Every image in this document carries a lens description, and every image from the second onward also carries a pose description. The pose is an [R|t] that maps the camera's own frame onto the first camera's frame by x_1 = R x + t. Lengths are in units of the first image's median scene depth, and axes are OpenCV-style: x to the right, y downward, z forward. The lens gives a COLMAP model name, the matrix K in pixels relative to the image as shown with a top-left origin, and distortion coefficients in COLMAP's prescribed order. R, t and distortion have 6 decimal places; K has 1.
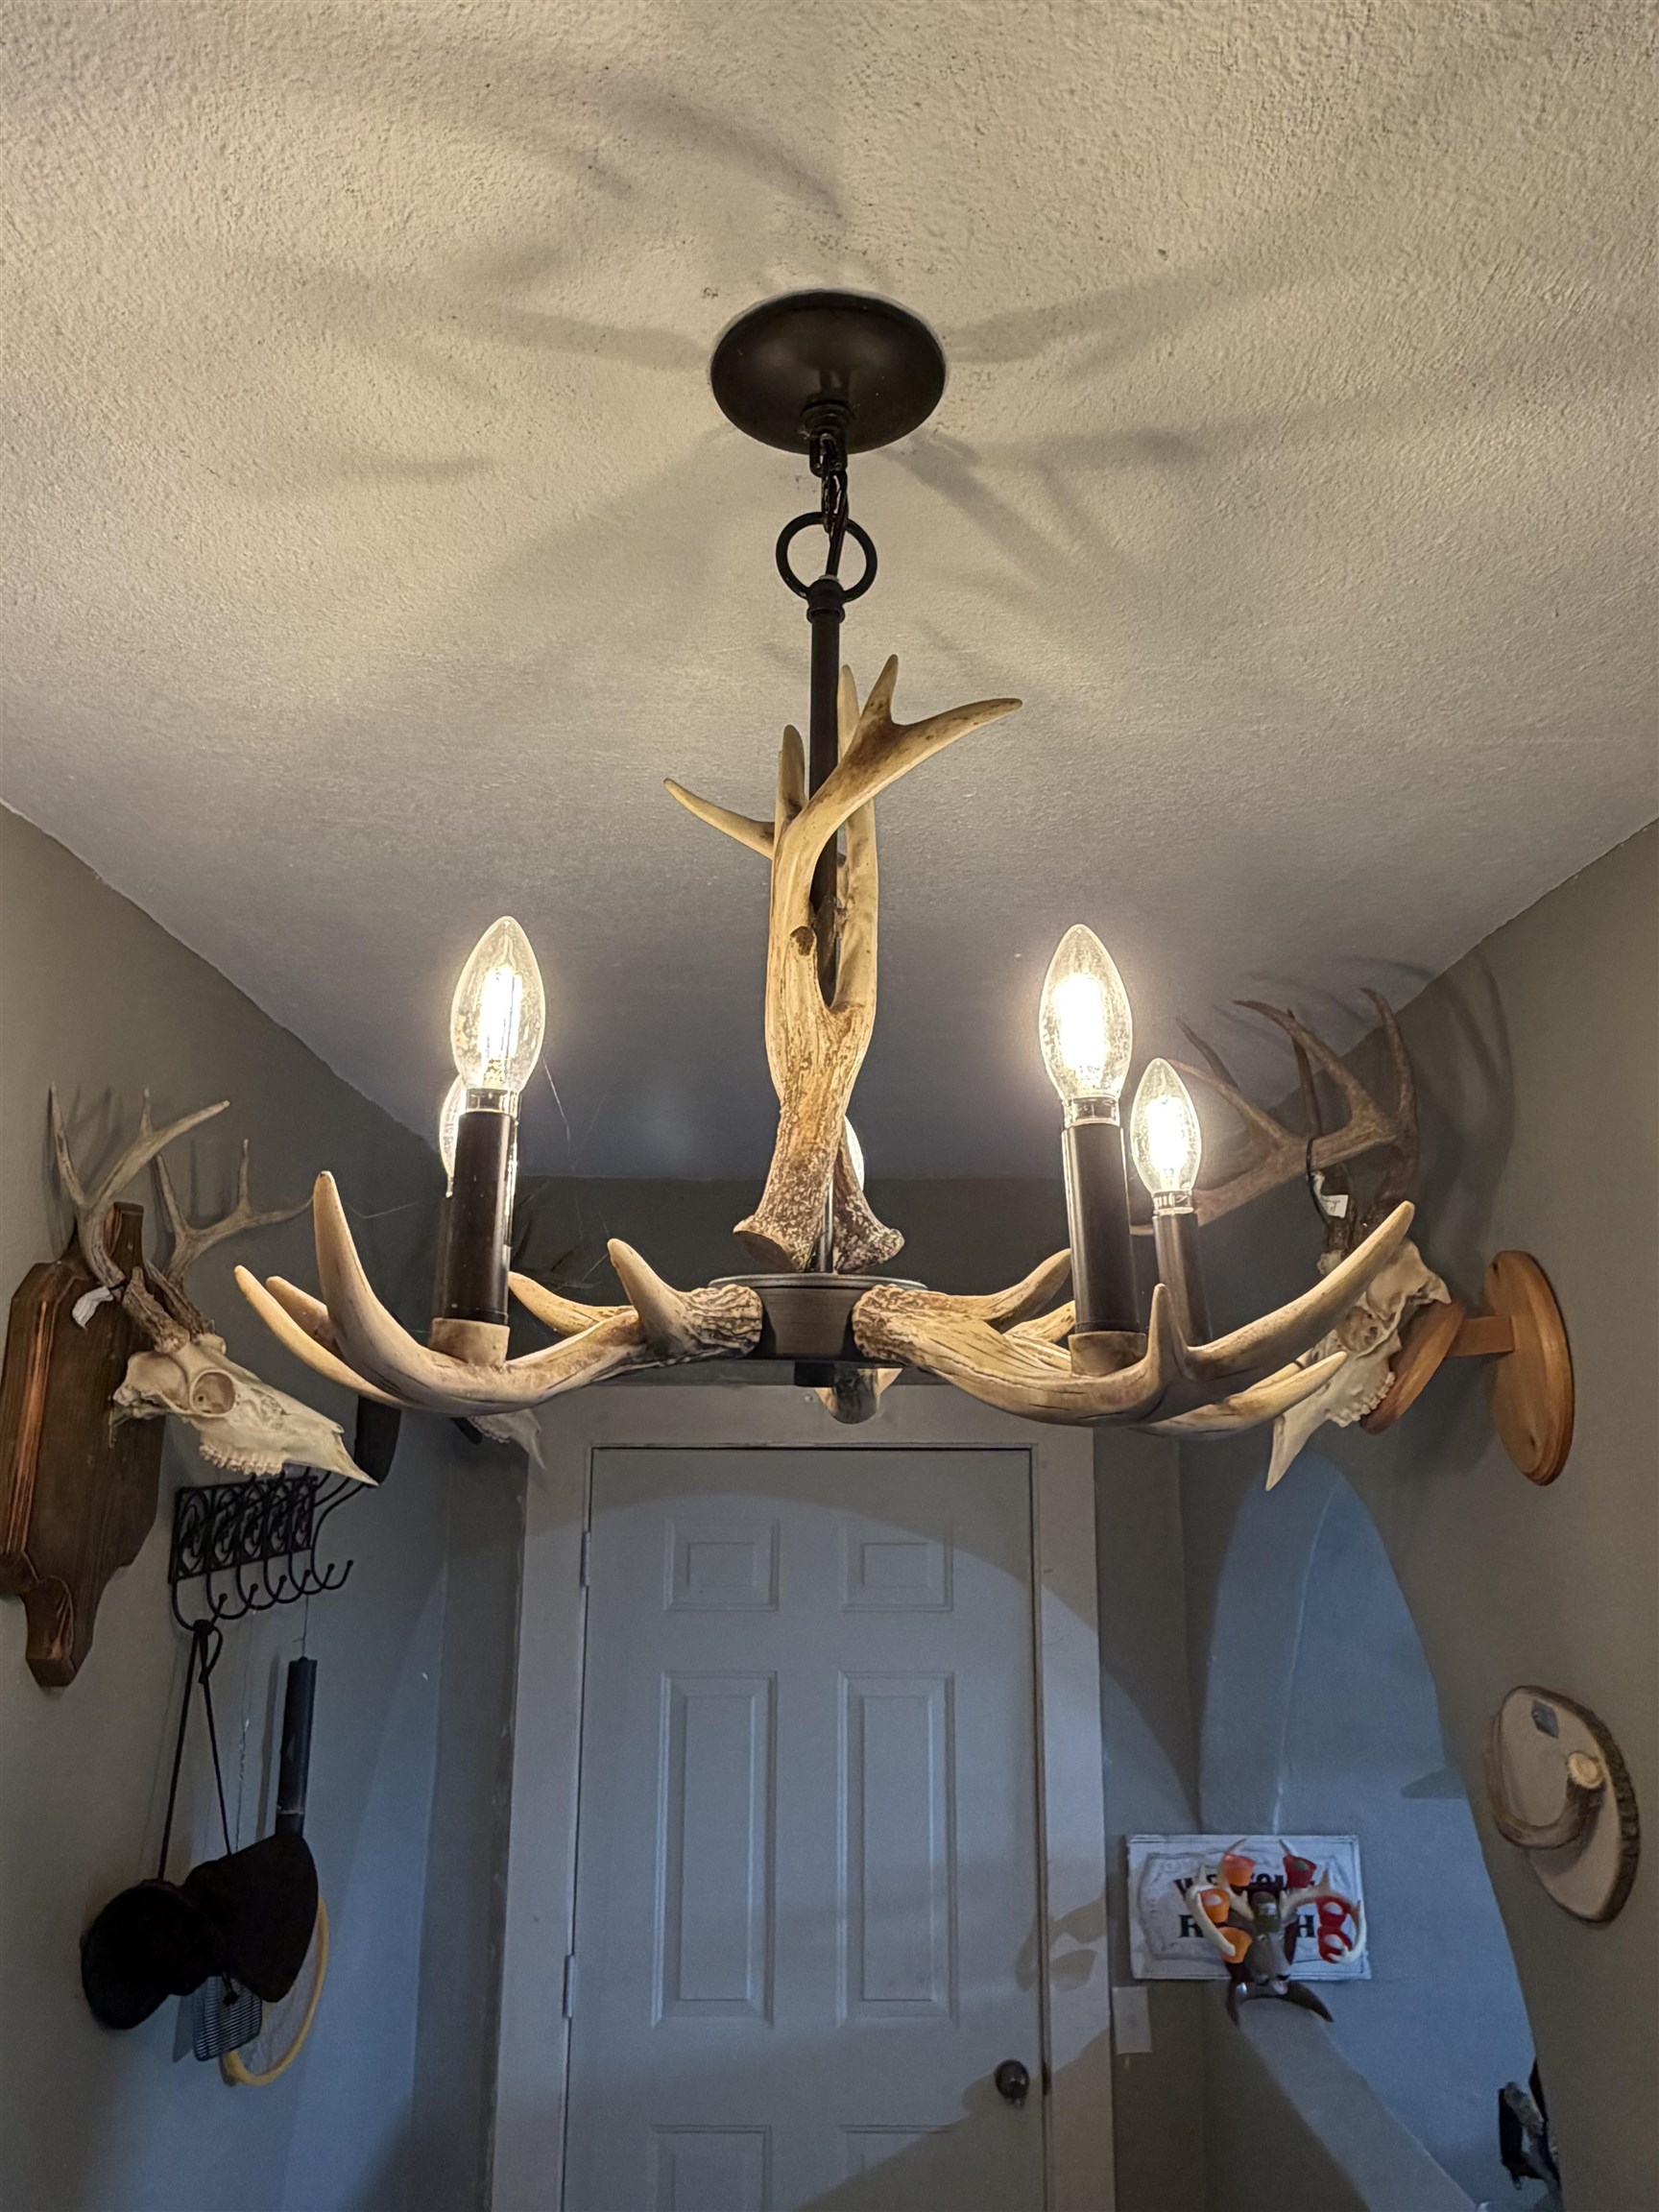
lens RADIAL K [[1526.3, 0, 835.2], [0, 1526.3, 1096.2], [0, 0, 1]] dist [0.003316, -0.006237]
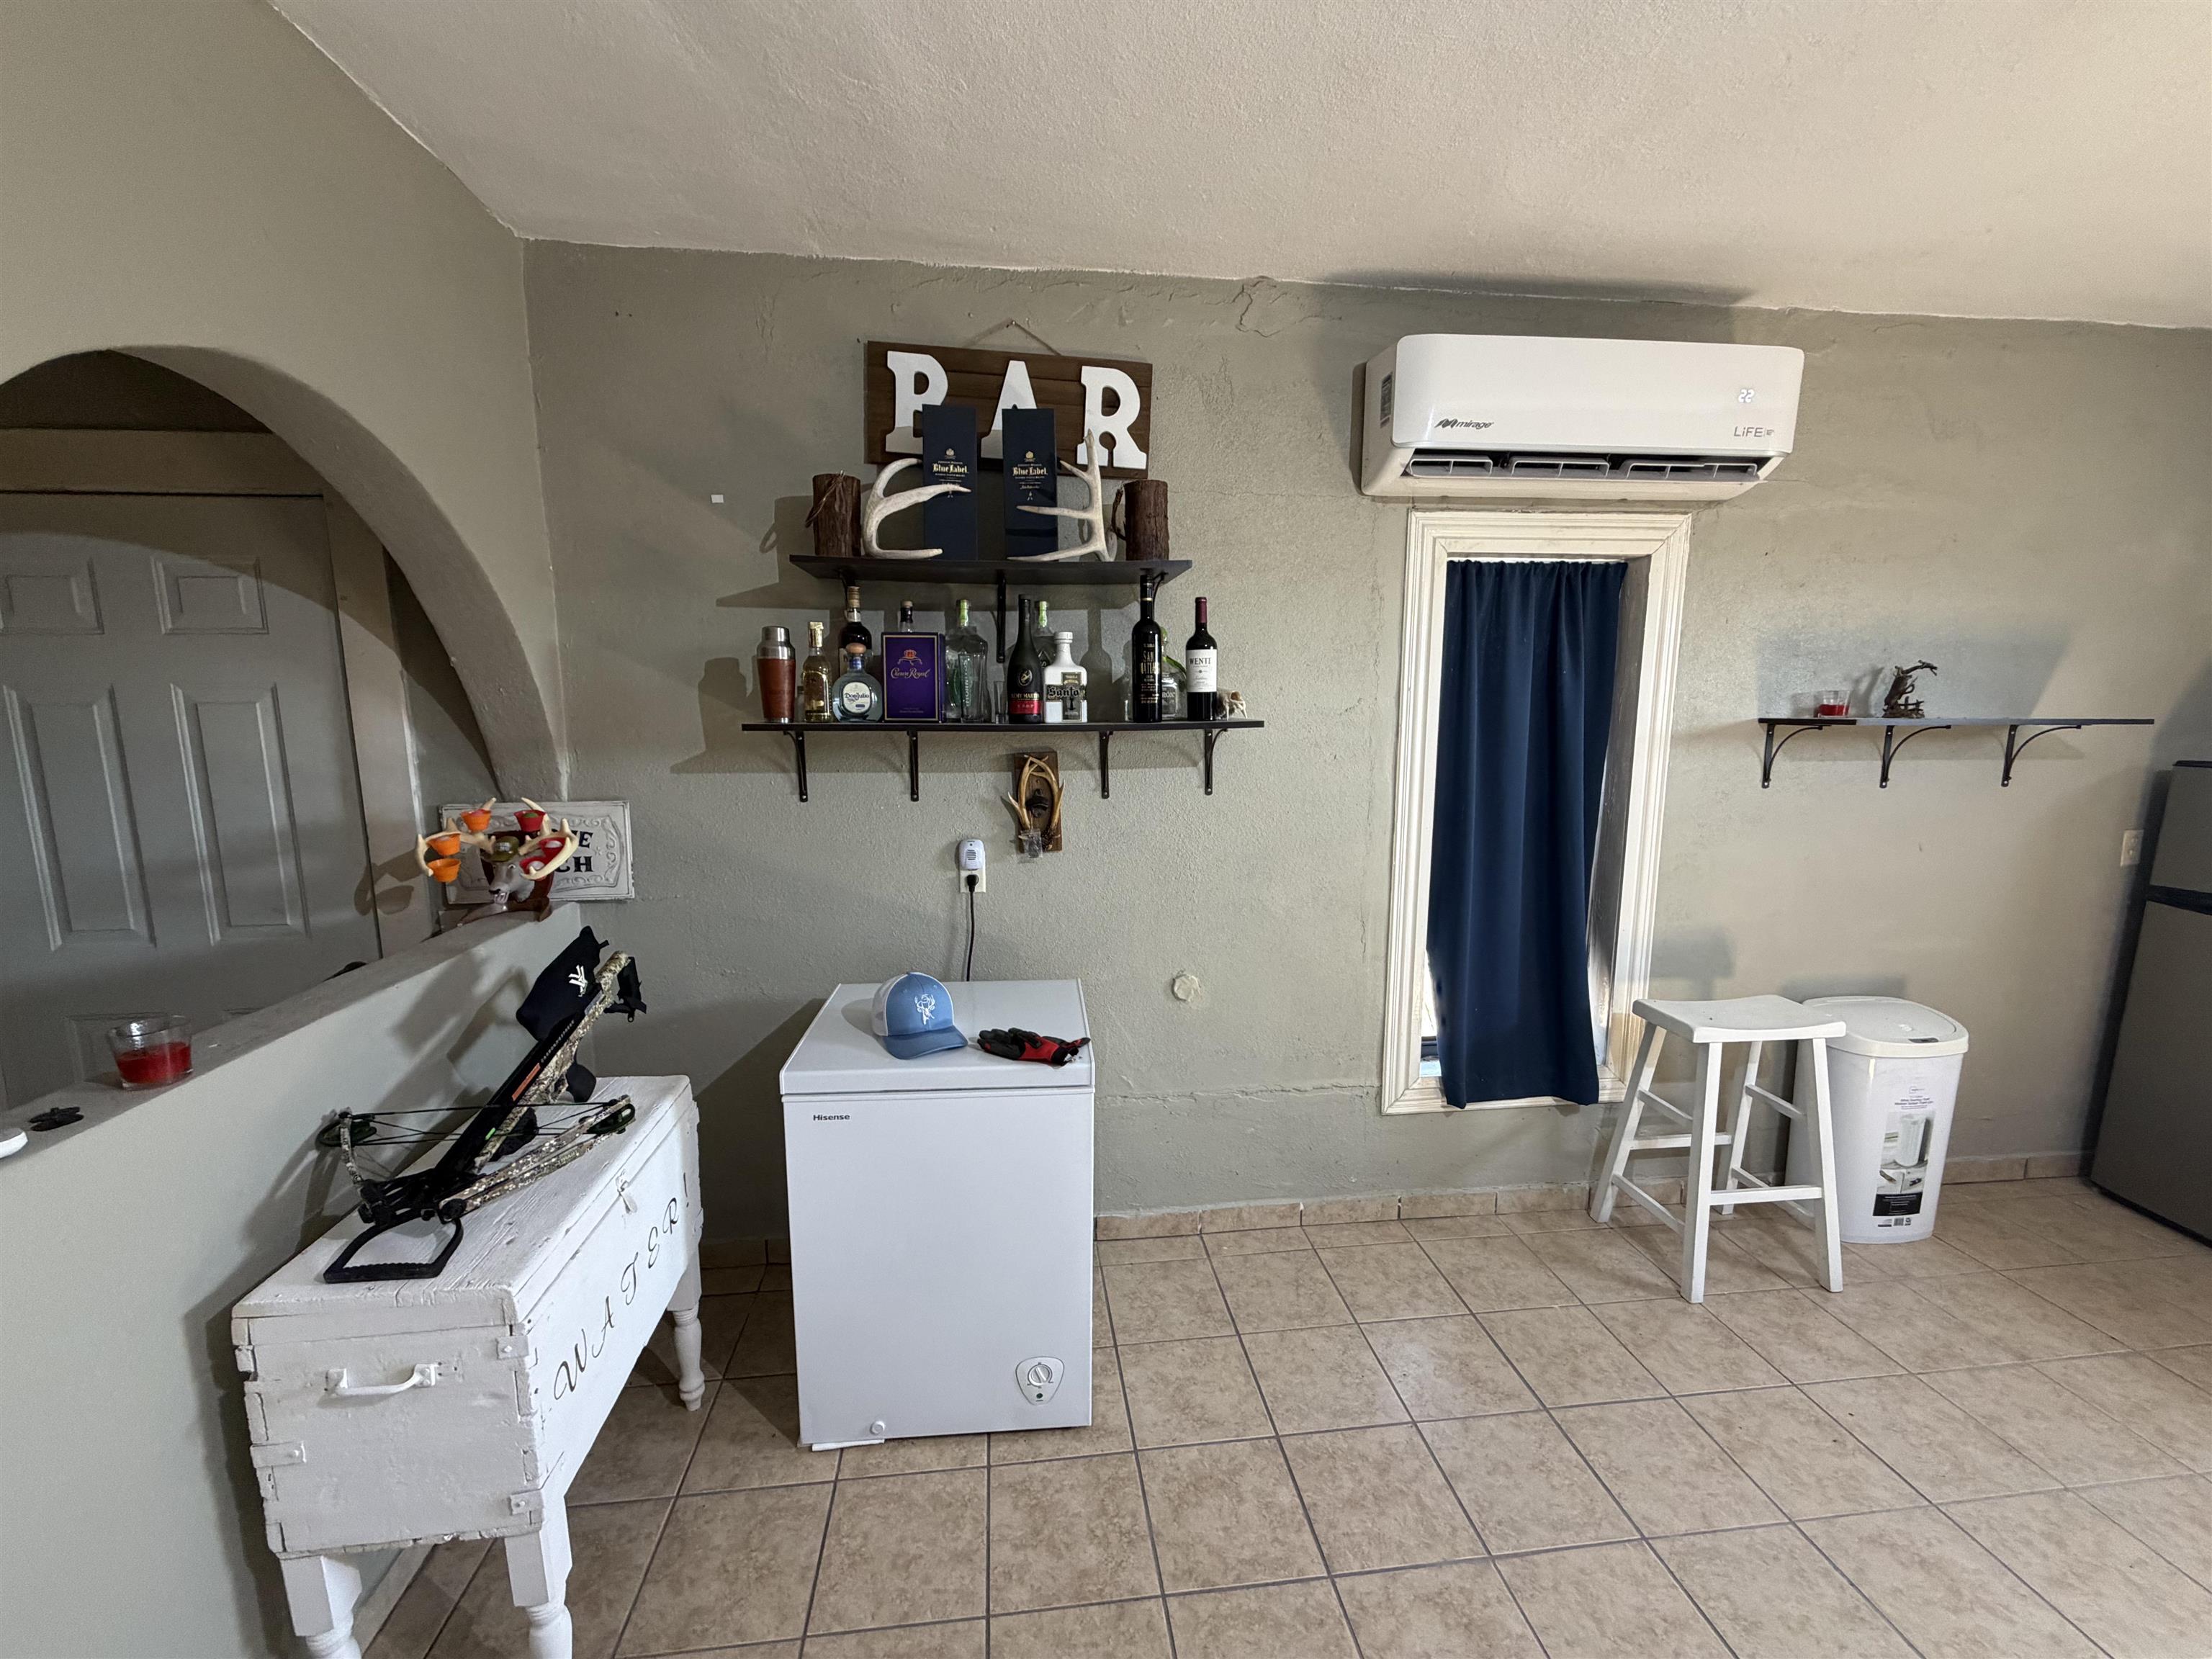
lens RADIAL K [[880.7, 0, 1101.4], [0, 880.7, 832.8], [0, 0, 1]] dist [0.000739, -0.000465]
pose [[0.995516, -0.027019, 0.090649, 1.262748], [-0.006728, 0.935683, 0.352777, 0.458610], [-0.094351, -0.351805, 0.931306, 0.483524]]
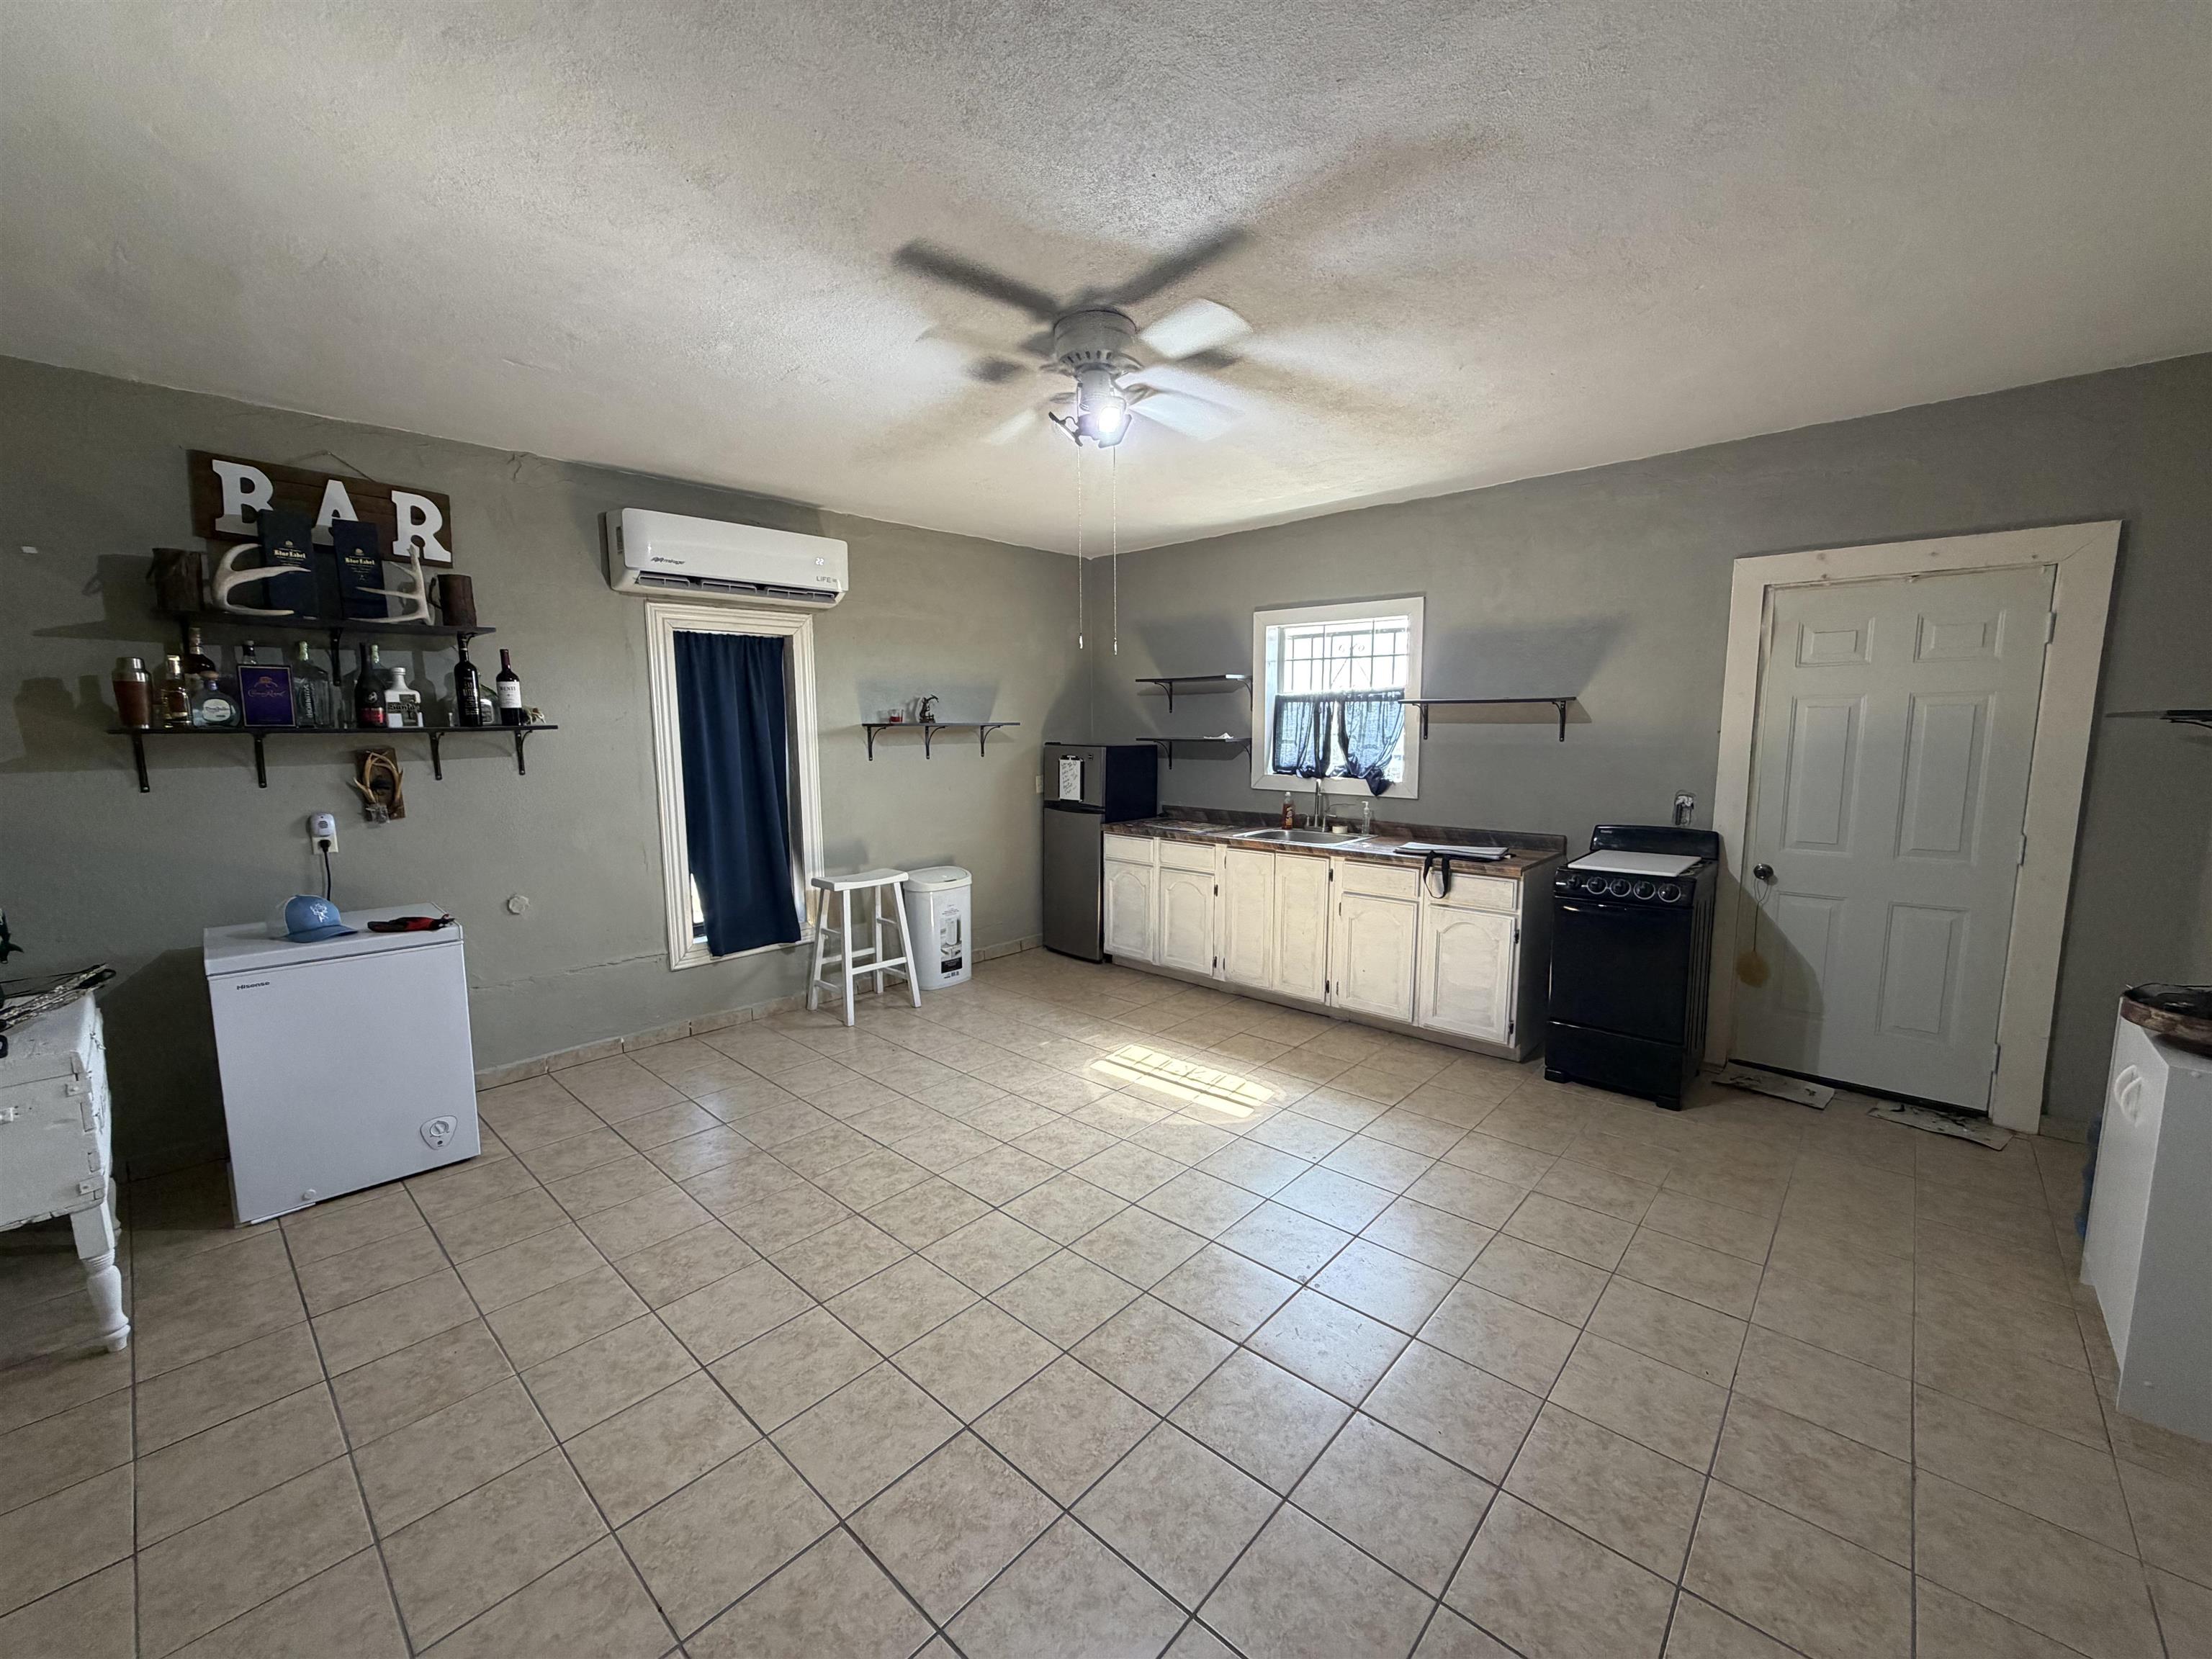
lens RADIAL K [[880.7, 0, 1101.4], [0, 880.7, 832.8], [0, 0, 1]] dist [0.000739, -0.000465]
pose [[0.691915, -0.107058, 0.713997, 0.968521], [-0.140624, 0.950020, 0.278723, 0.215337], [-0.708151, -0.293257, 0.642279, -0.710945]]
